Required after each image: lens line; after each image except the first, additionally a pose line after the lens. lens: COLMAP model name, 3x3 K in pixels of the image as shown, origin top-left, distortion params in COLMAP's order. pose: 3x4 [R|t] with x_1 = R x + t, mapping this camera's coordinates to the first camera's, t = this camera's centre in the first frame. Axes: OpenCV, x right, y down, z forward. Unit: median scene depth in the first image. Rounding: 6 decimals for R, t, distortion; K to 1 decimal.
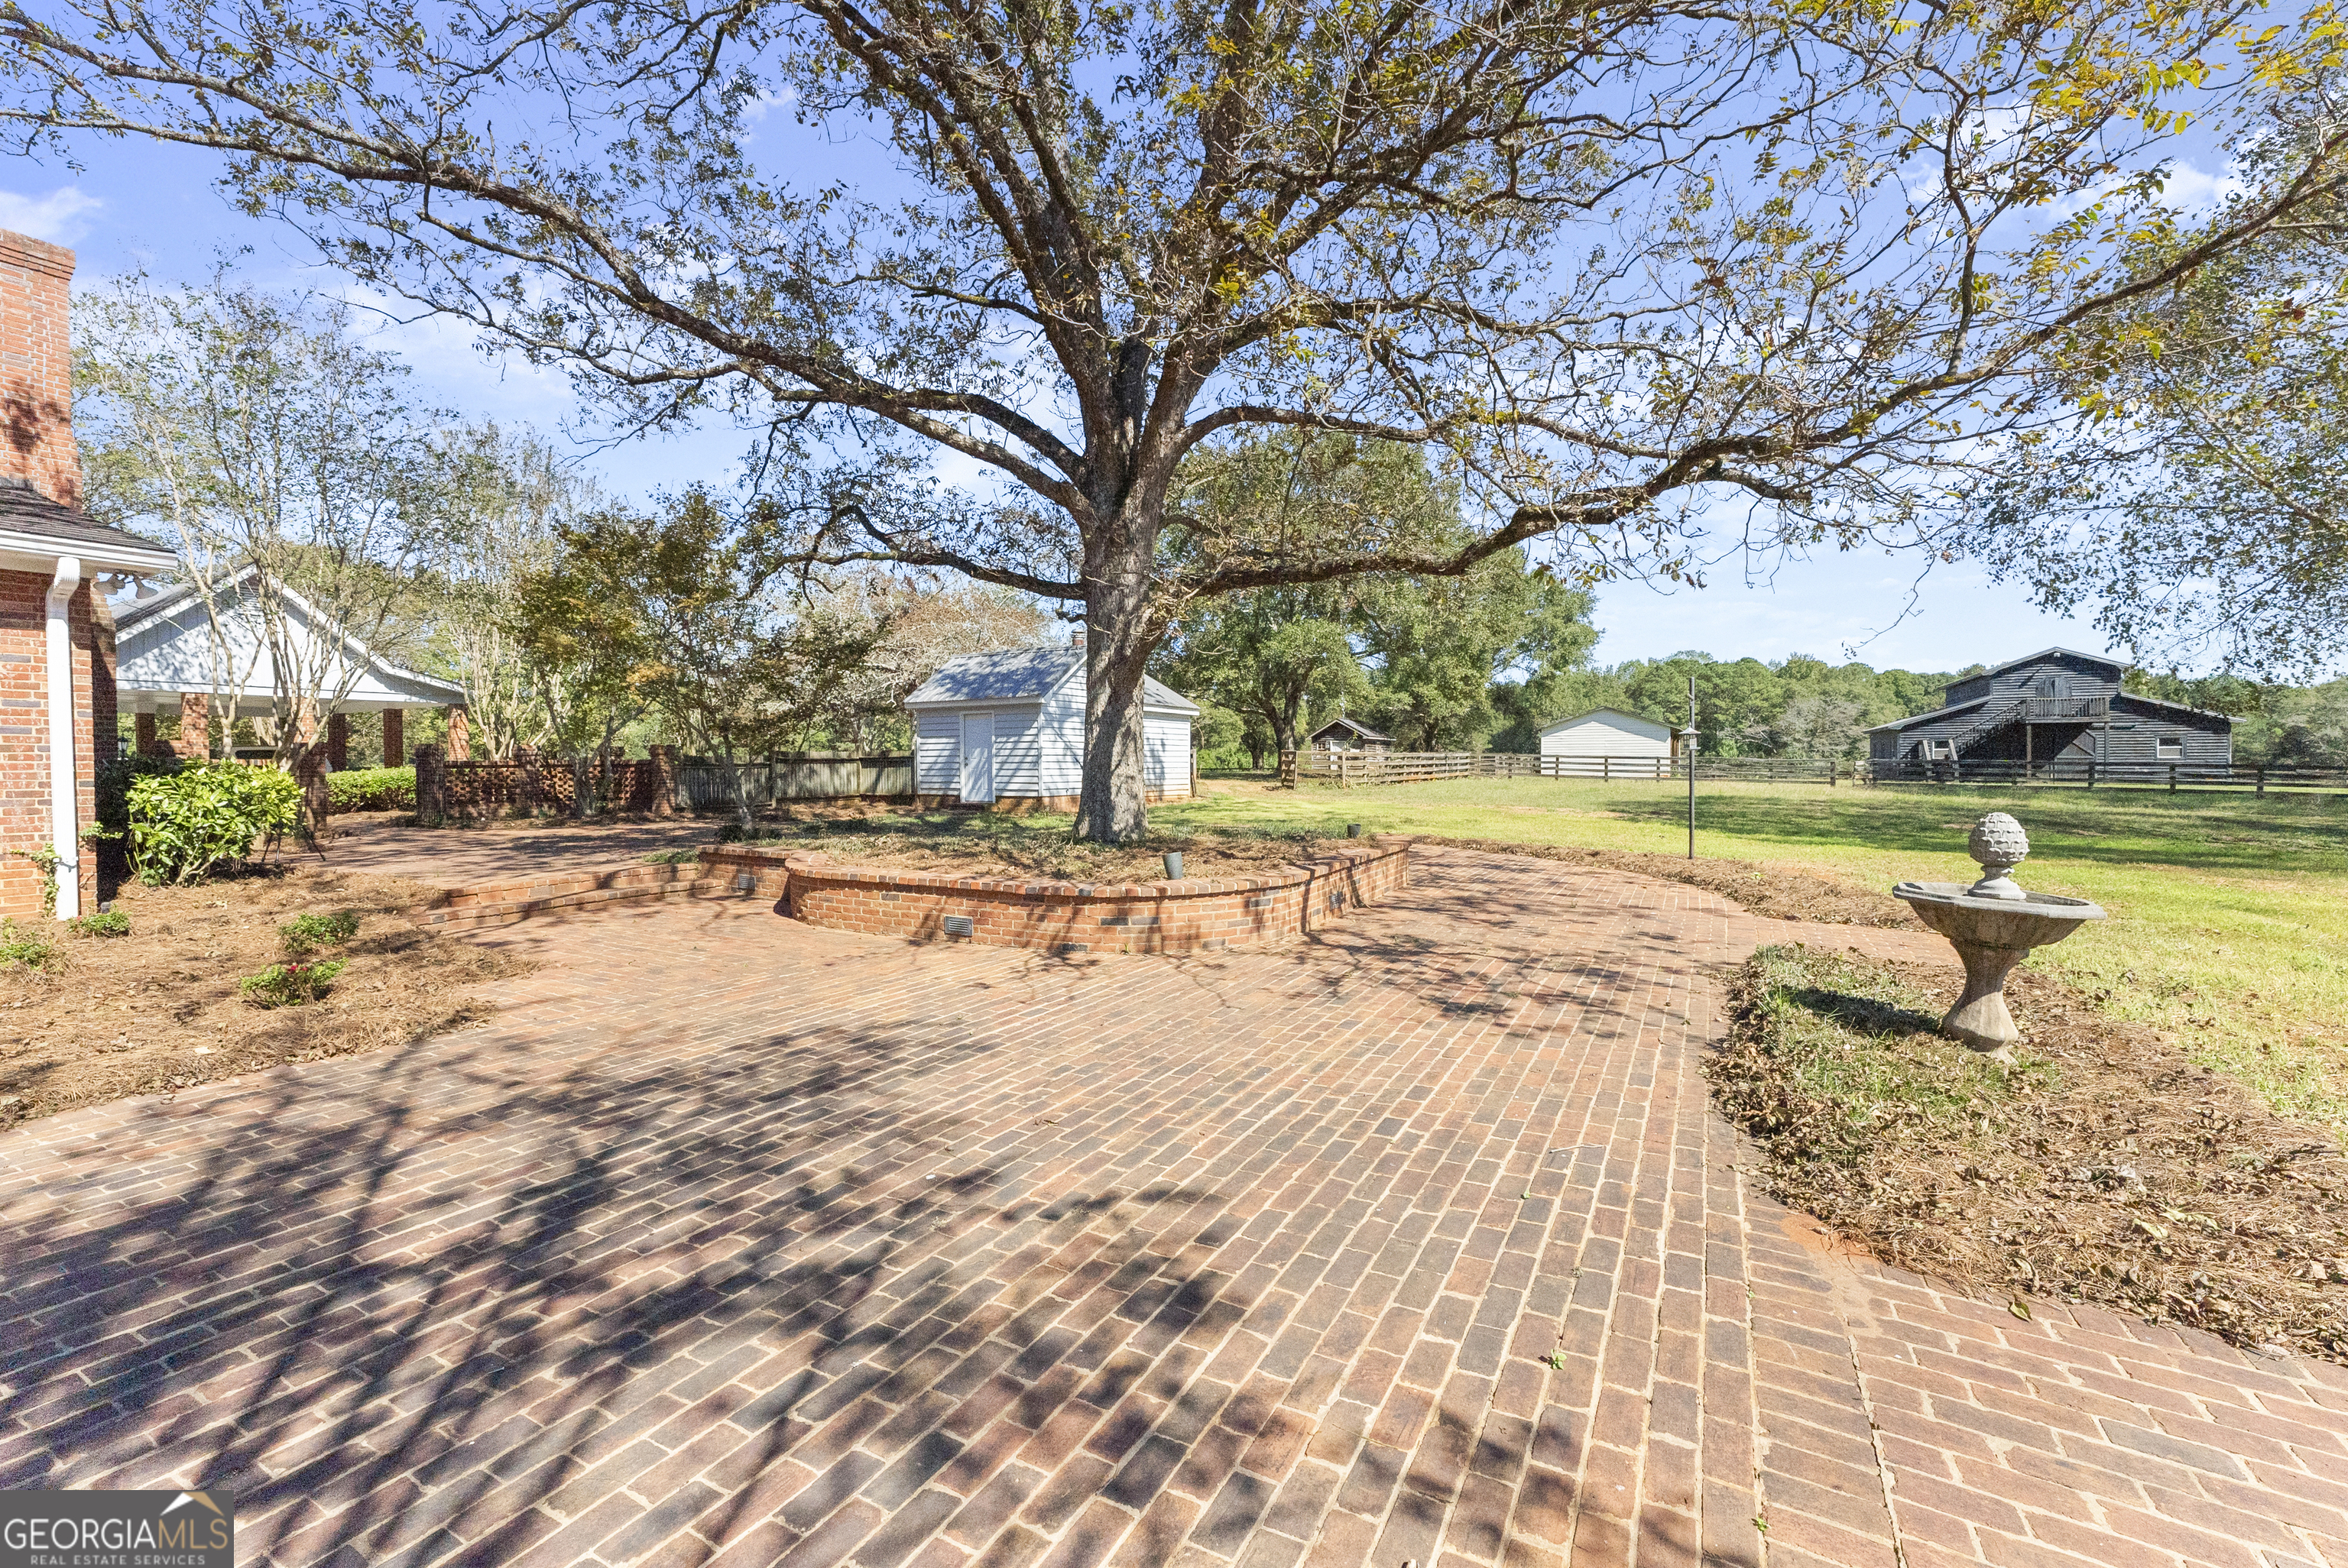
lens RADIAL K [[952.1, 0, 1163.4], [0, 952.1, 773.5], [0, 0, 1]] dist [0.000568, 0.000419]
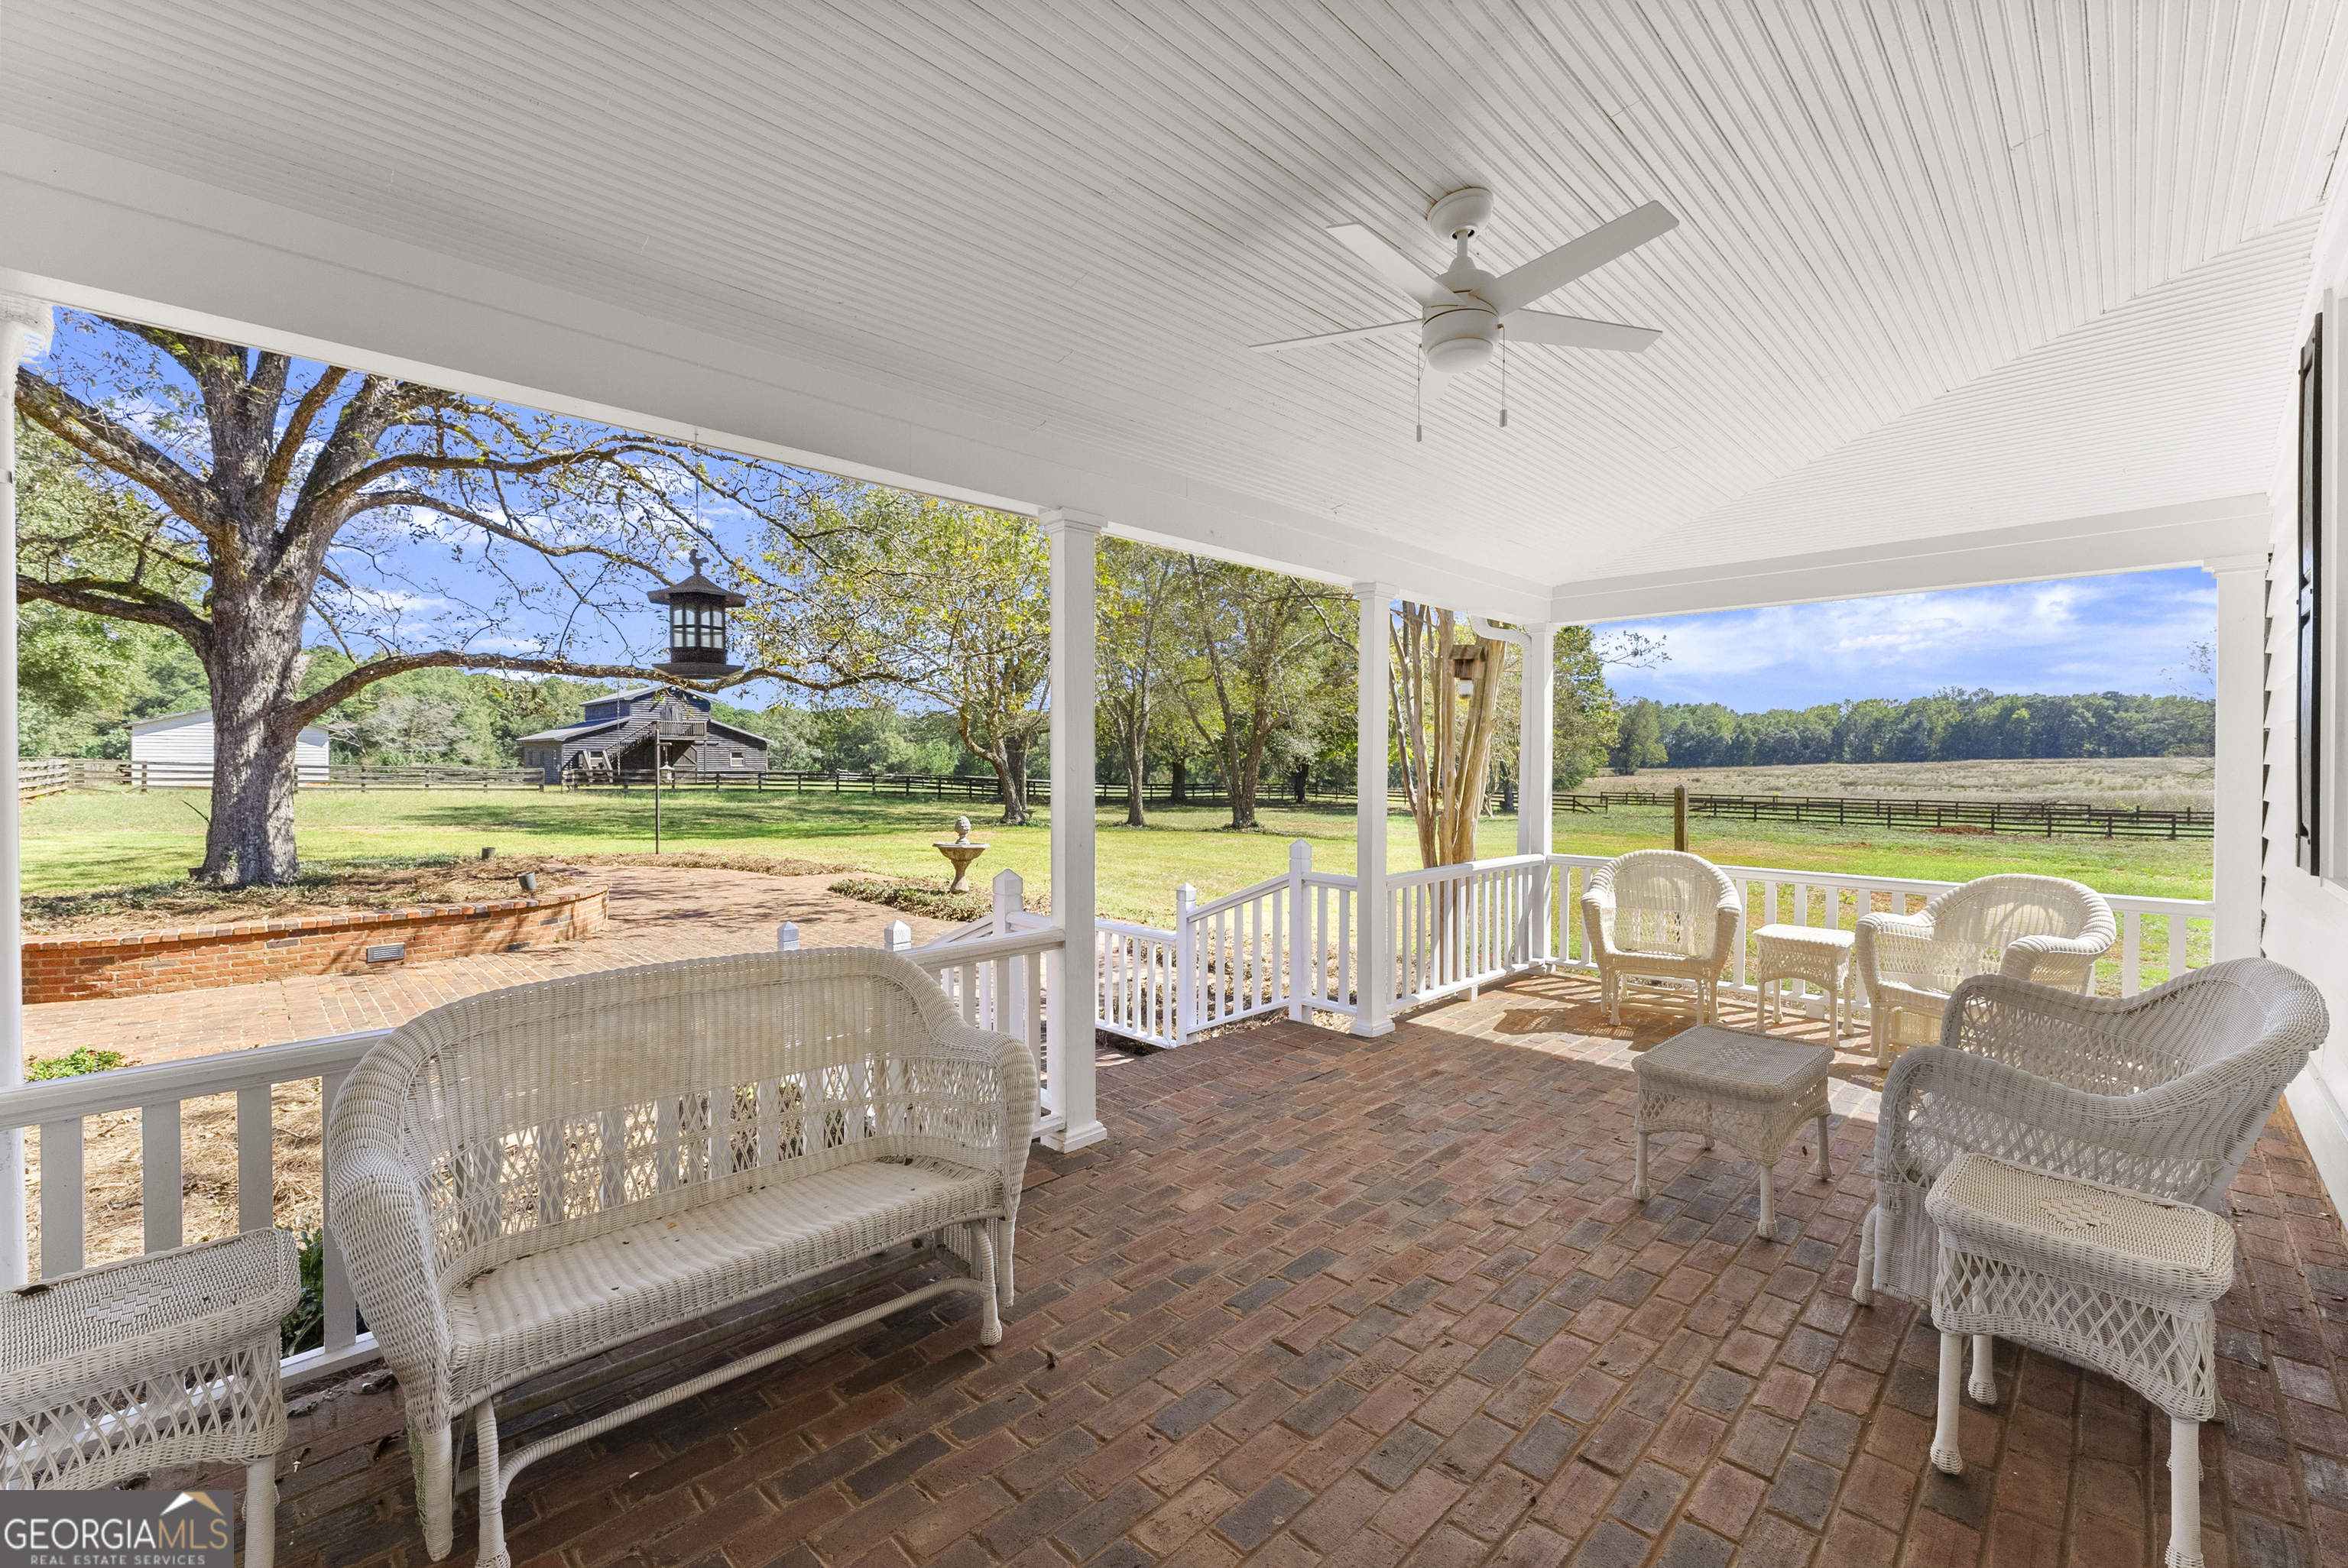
lens RADIAL K [[952.1, 0, 1176.7], [0, 952.1, 774.1], [0, 0, 1]] dist [0.000568, 0.000419]
pose [[0.265071, -0.009642, 0.964181, -0.766318], [0.007263, 0.999942, 0.008002, -0.045614], [-0.964202, 0.004882, 0.265125, -0.185269]]
